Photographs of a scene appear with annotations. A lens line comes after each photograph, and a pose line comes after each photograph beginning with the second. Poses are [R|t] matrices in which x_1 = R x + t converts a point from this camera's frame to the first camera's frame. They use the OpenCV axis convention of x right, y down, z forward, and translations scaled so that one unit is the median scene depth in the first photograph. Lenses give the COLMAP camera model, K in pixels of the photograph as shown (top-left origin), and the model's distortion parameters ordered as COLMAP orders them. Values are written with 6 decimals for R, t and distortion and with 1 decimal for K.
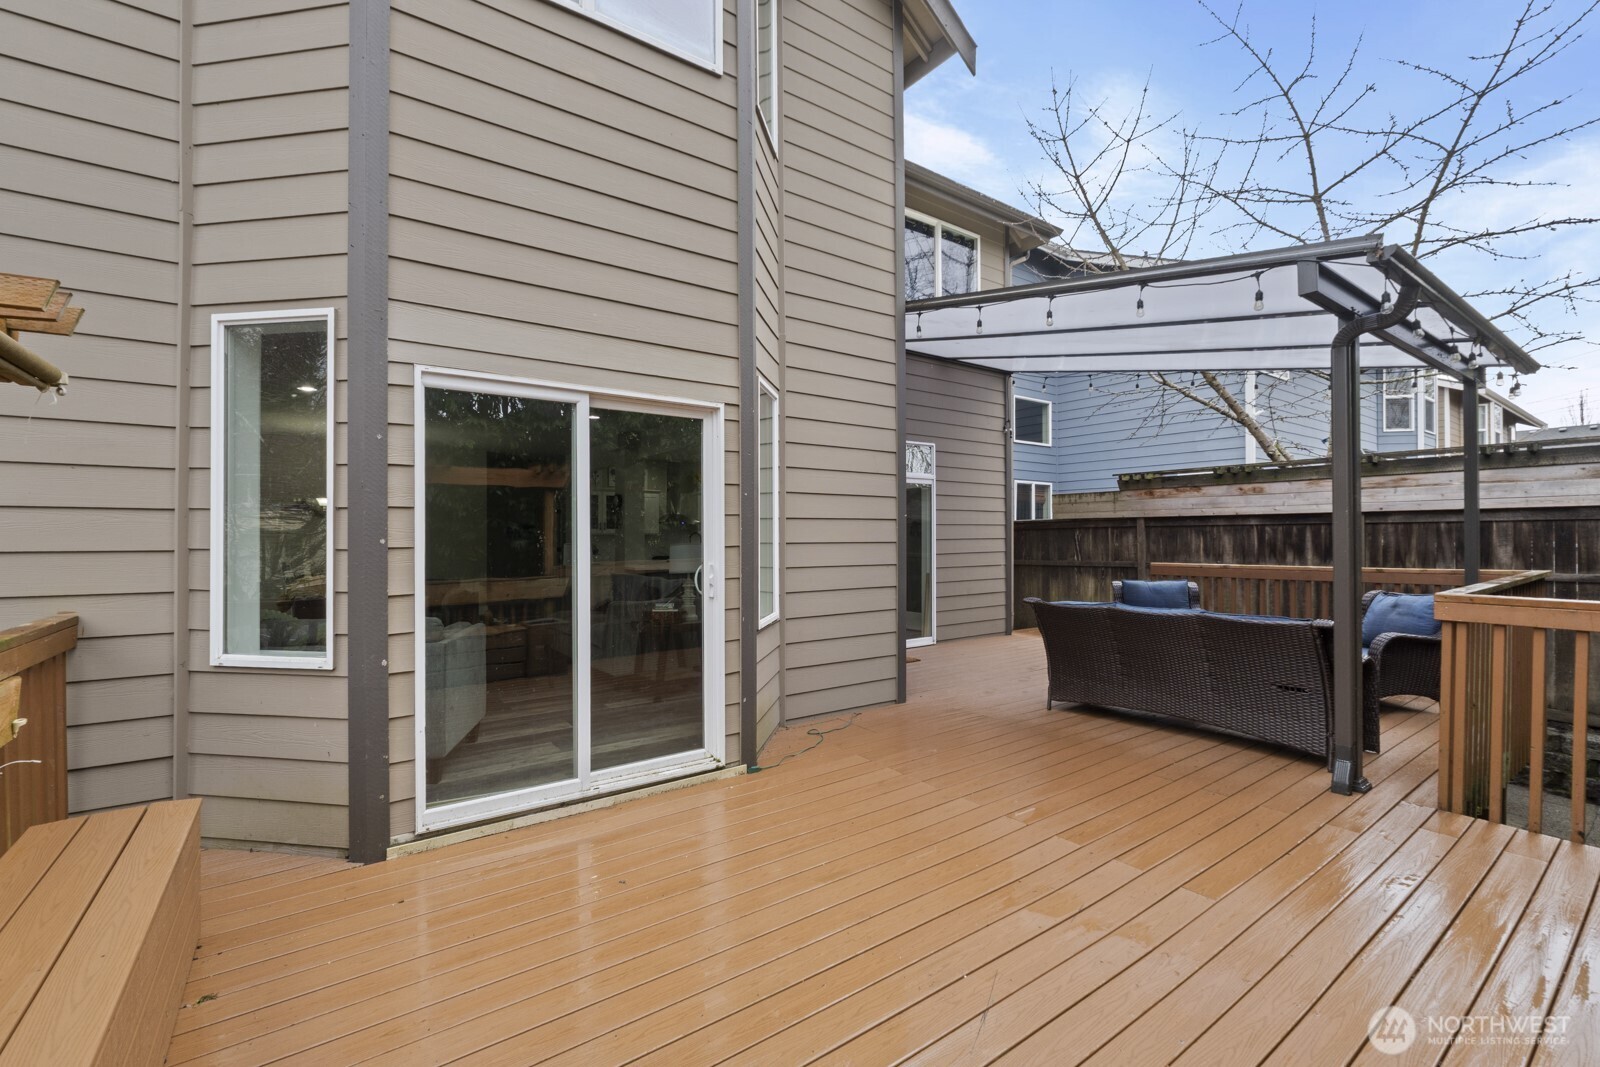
lens RADIAL K [[672.6, 0, 790.3], [0, 672.6, 537.5], [0, 0, 1]] dist [-0.010036, -0.001082]
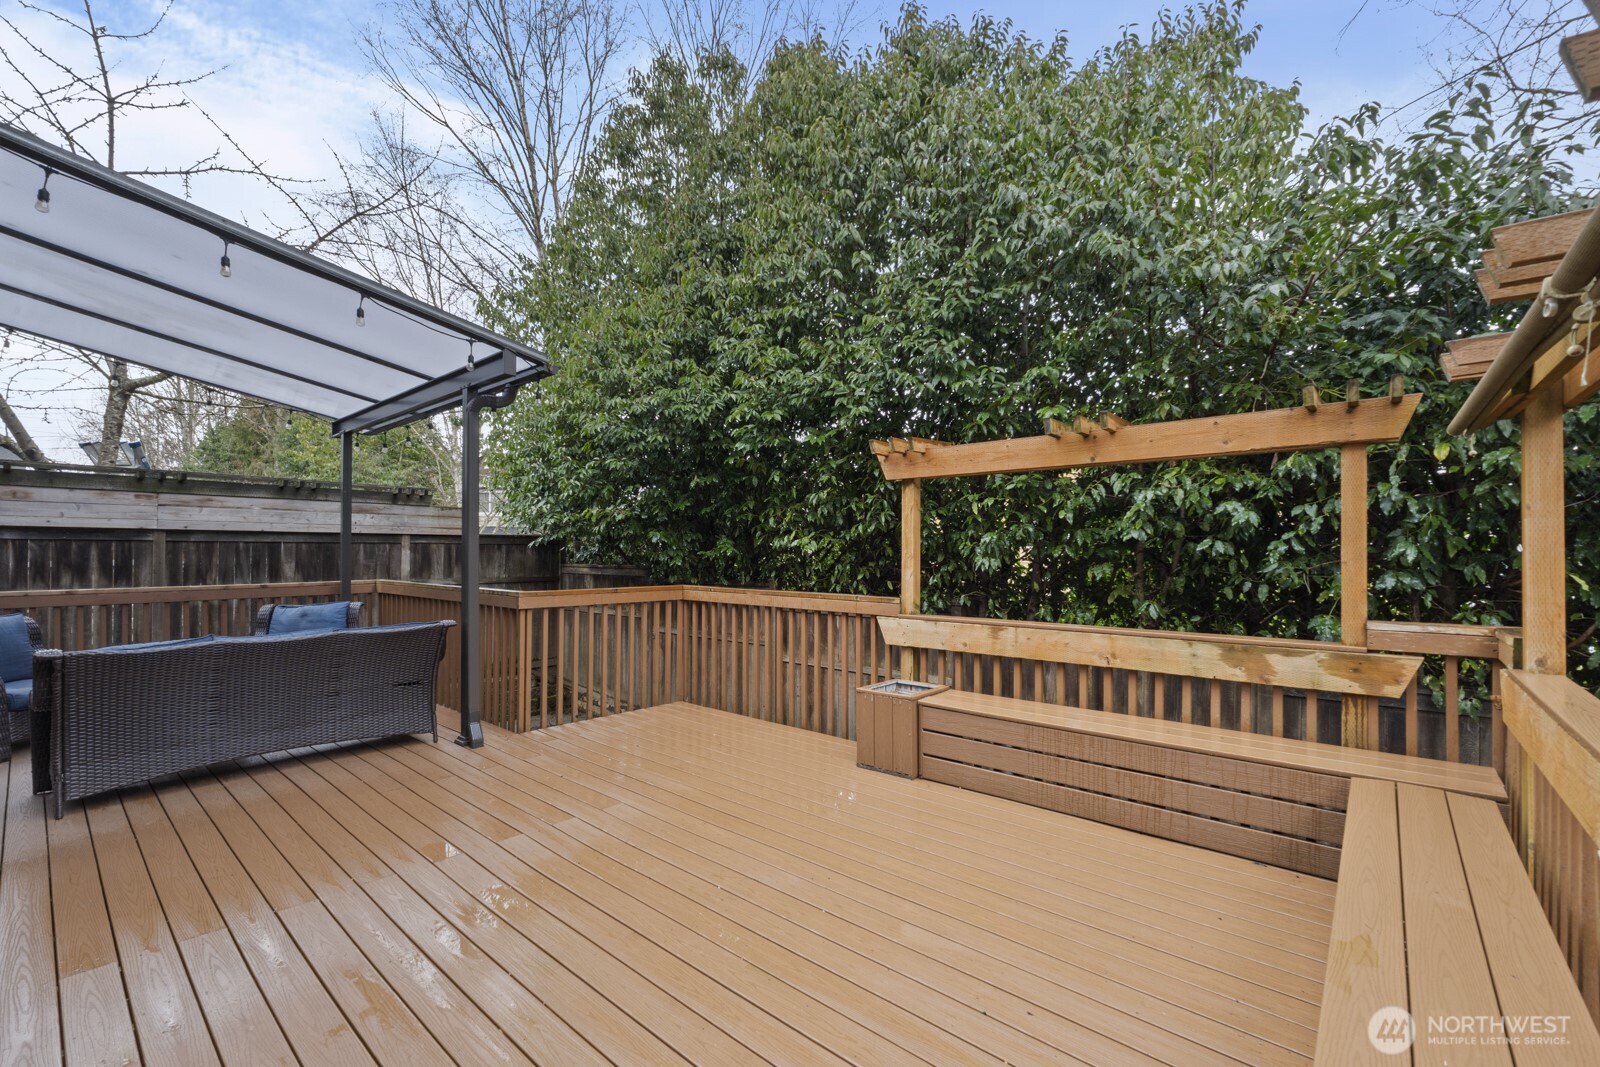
lens RADIAL K [[672.6, 0, 809.8], [0, 672.6, 545.4], [0, 0, 1]] dist [-0.010036, -0.001082]
pose [[-0.237818, 0.015647, 0.971184, -0.473480], [0.001869, 0.999876, -0.015651, 0.003134], [-0.971308, -0.001907, -0.237817, 0.502085]]
